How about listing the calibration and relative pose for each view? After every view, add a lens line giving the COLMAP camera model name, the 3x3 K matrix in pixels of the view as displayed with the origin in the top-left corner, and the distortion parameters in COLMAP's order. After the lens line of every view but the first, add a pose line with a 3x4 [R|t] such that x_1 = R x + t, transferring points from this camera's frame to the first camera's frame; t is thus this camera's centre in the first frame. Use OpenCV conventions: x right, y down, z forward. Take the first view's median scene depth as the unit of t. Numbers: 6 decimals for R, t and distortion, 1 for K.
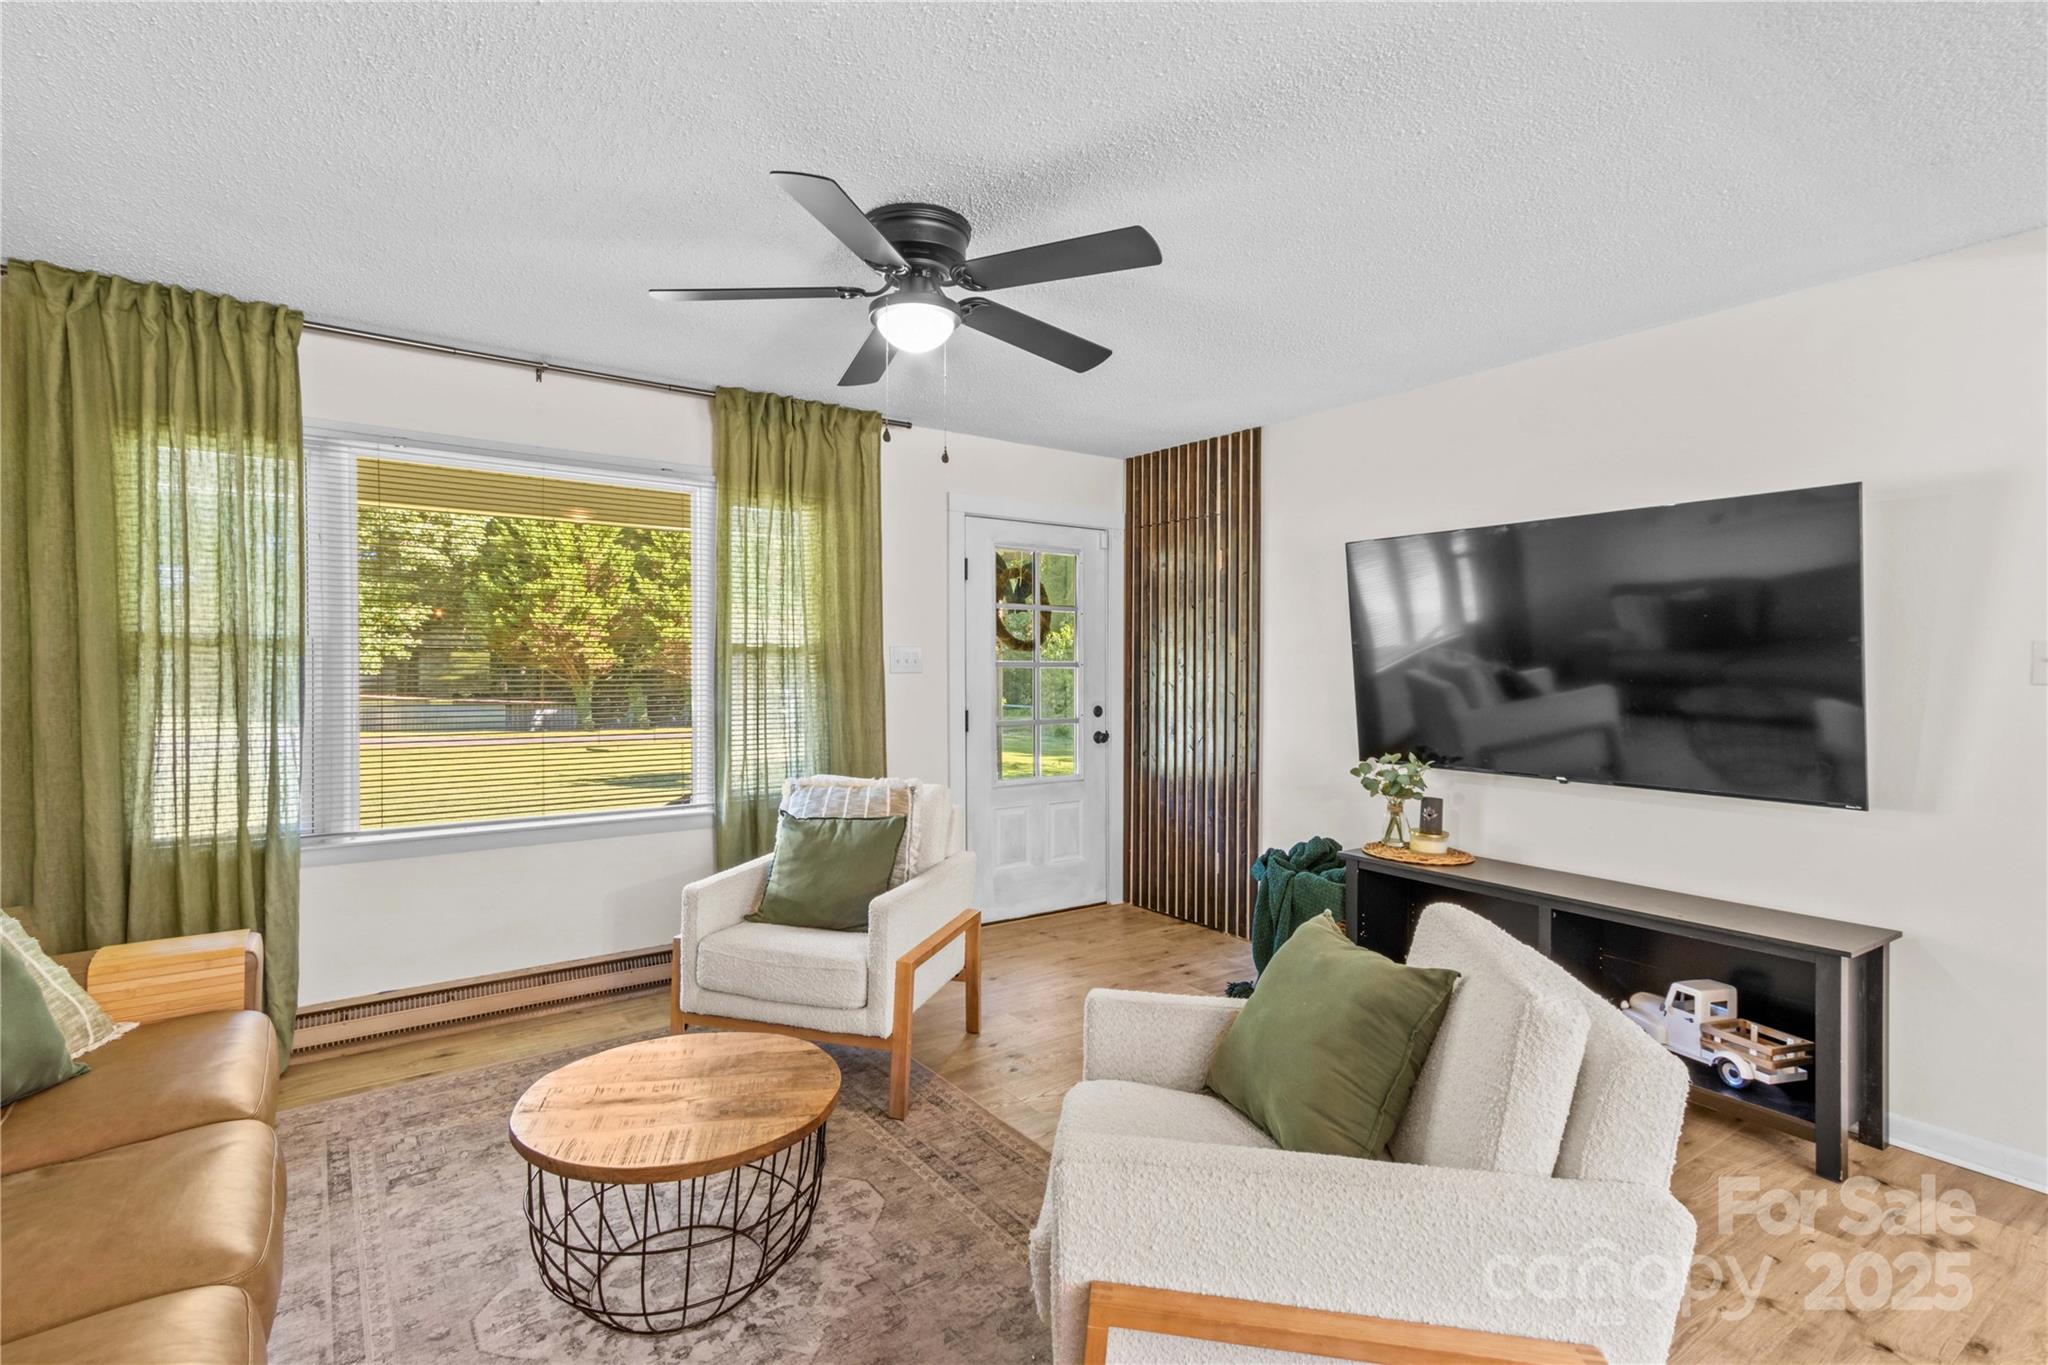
lens RADIAL K [[966.6, 0, 981.3], [0, 966.6, 683.4], [0, 0, 1]] dist [0.027081, 0.001158]
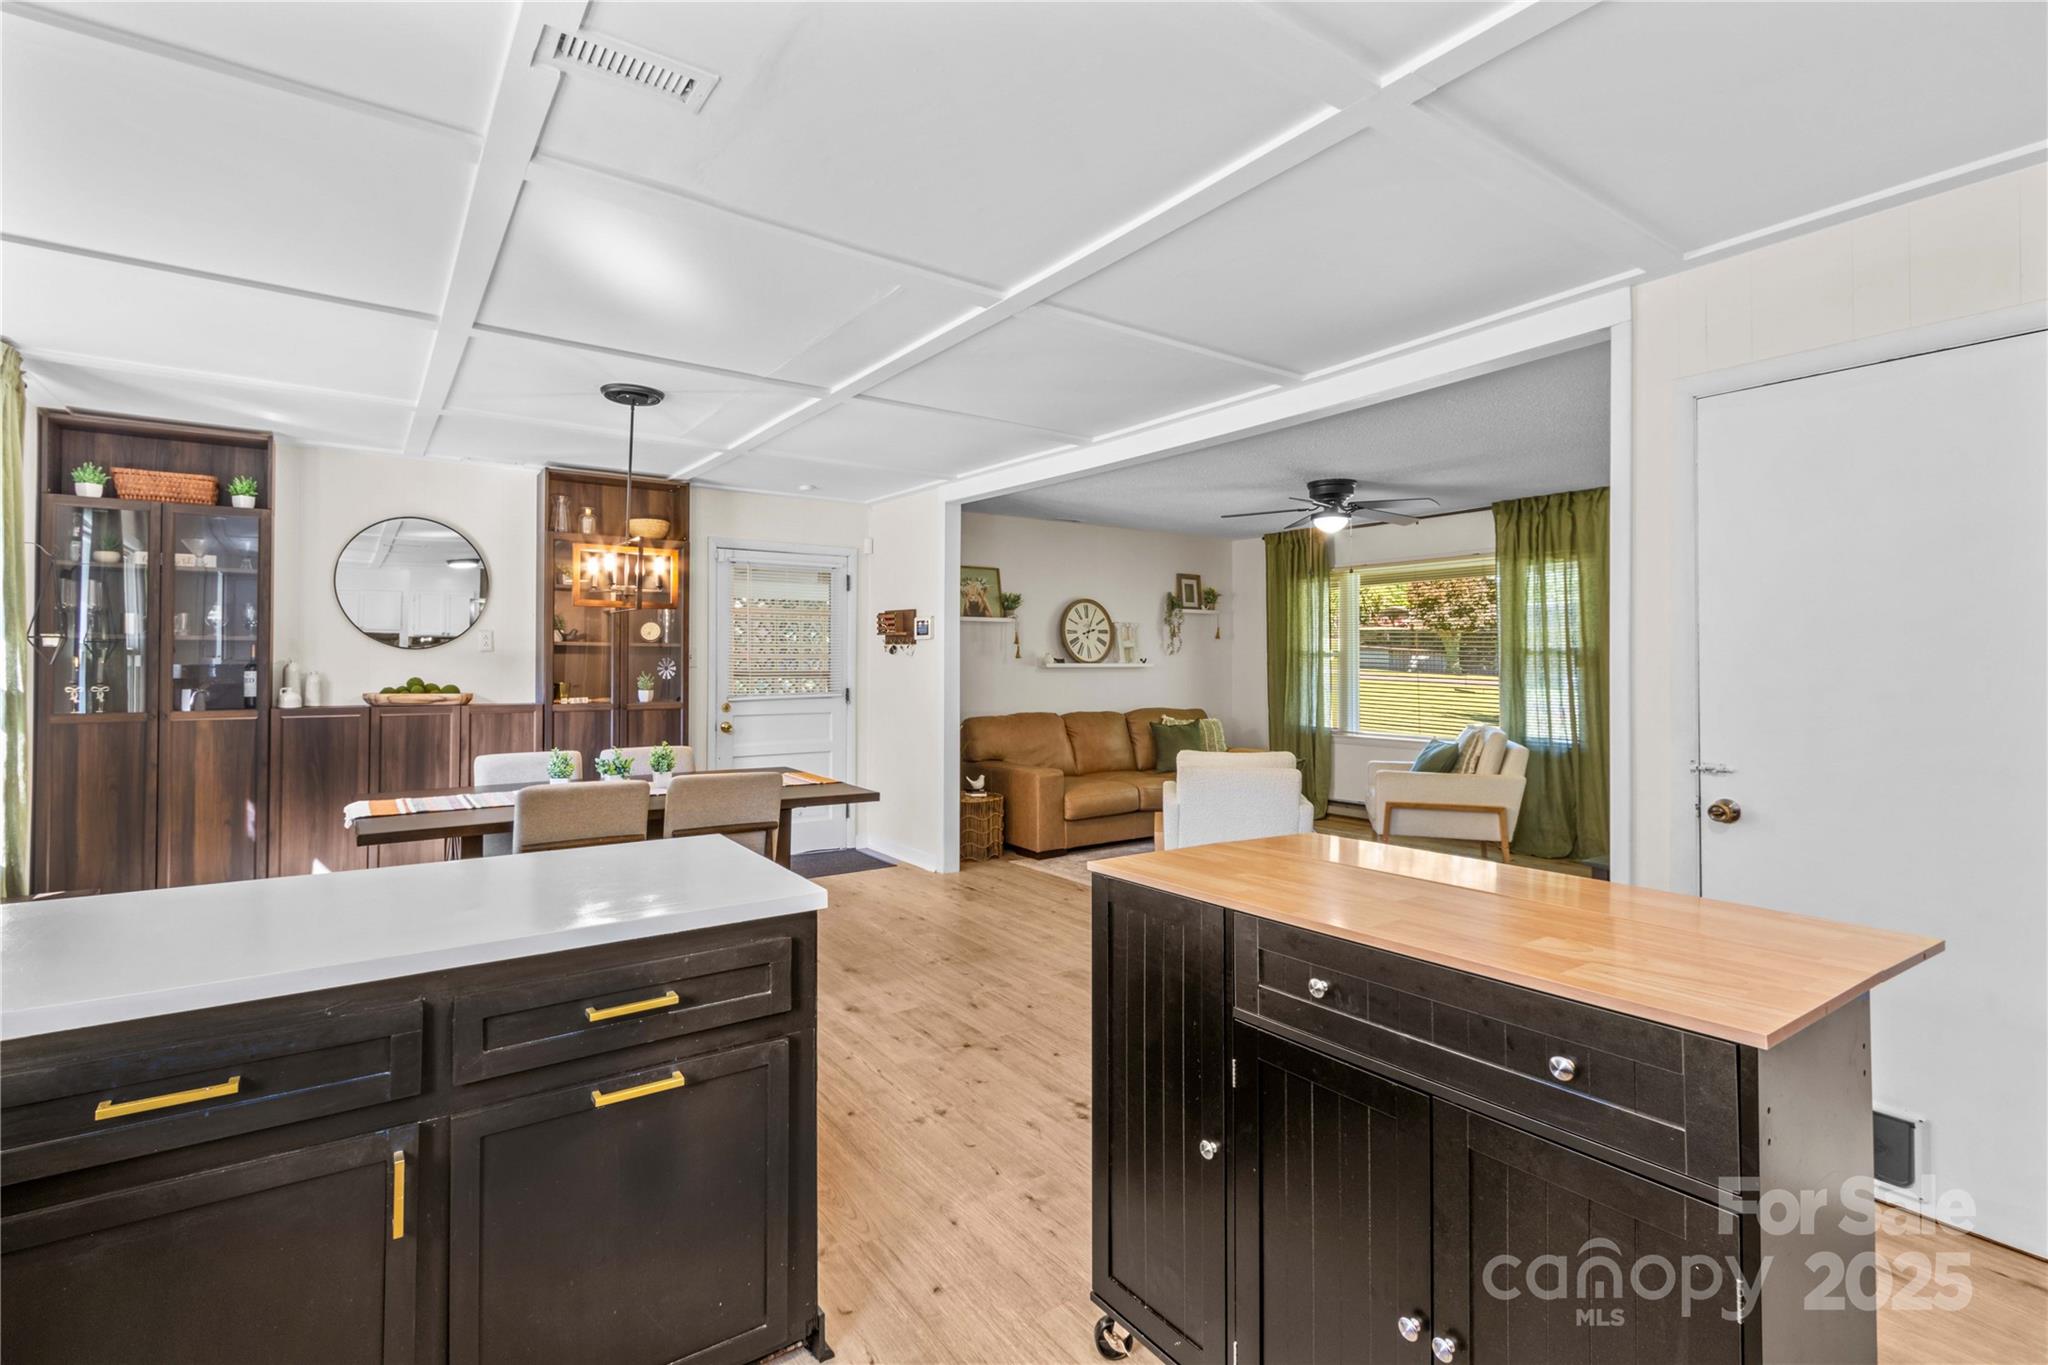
lens RADIAL K [[942.2, 0, 985.6], [0, 942.2, 653.2], [0, 0, 1]] dist [-0.001113, -0.000680]
pose [[-0.005797, -0.012608, -0.999904, 1.555428], [-0.018548, 0.999750, -0.012498, 0.003157], [0.999811, 0.018473, -0.006030, 0.103086]]
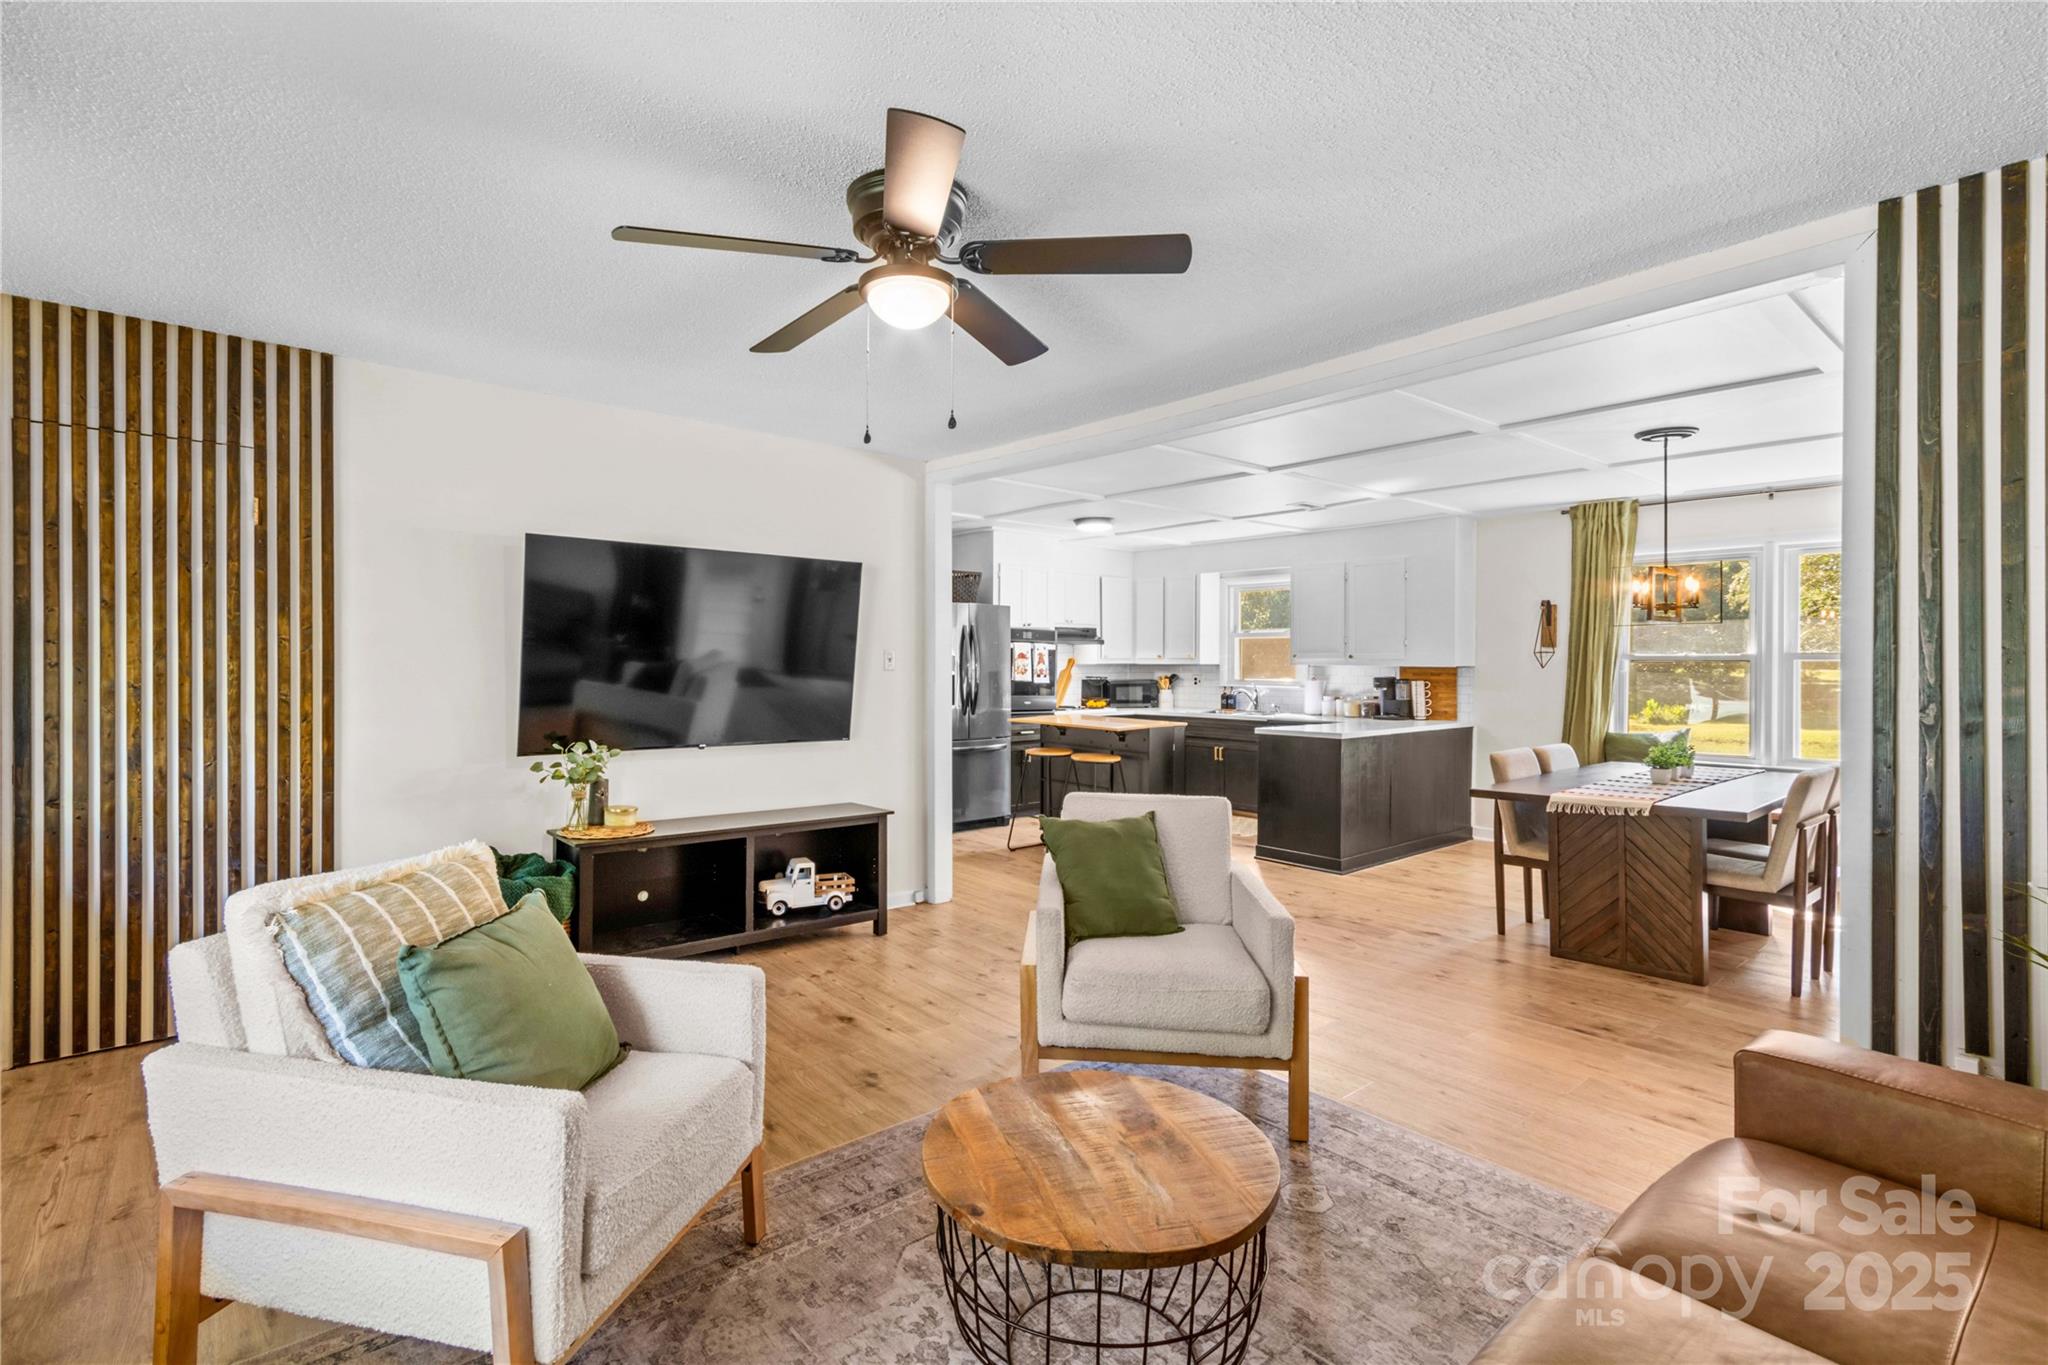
lens RADIAL K [[944.2, 0, 977.3], [0, 944.2, 661.6], [0, 0, 1]] dist [0.011550, -0.000322]
pose [[-0.078895, -0.002069, 0.996881, -0.667442], [0.010095, 0.999945, 0.002875, -0.014322], [-0.996832, 0.010290, -0.078870, 0.680321]]
